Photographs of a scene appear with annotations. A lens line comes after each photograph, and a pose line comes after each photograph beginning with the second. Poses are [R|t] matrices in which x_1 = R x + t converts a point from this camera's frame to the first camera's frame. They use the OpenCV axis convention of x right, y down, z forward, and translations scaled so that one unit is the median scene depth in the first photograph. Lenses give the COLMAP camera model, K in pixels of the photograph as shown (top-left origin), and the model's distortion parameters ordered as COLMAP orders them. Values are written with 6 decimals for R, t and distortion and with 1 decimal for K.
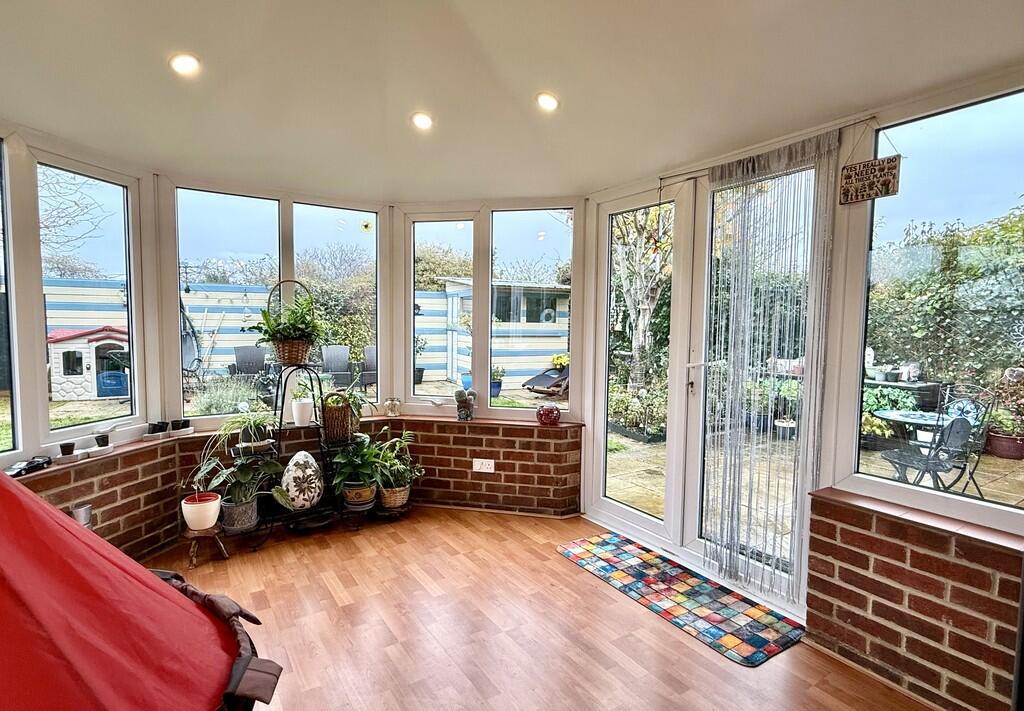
lens RADIAL K [[512.9, 0, 512.0], [0, 512.9, 355.5], [0, 0, 1]] dist [-0.002551, -0.000605]
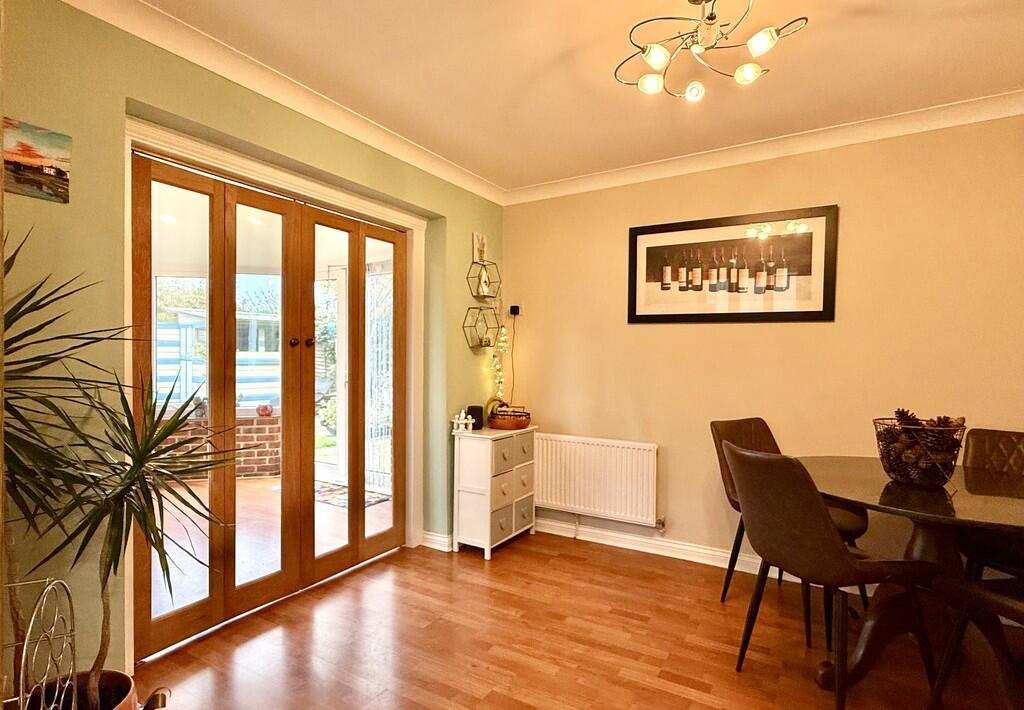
lens RADIAL K [[512.9, 0, 512.0], [0, 512.9, 355.0], [0, 0, 1]] dist [-0.002551, -0.000605]
pose [[0.898223, -0.010277, 0.439419, 0.064200], [0.036970, 0.997950, -0.052232, 0.061205], [-0.437982, 0.063161, 0.896762, -0.685110]]
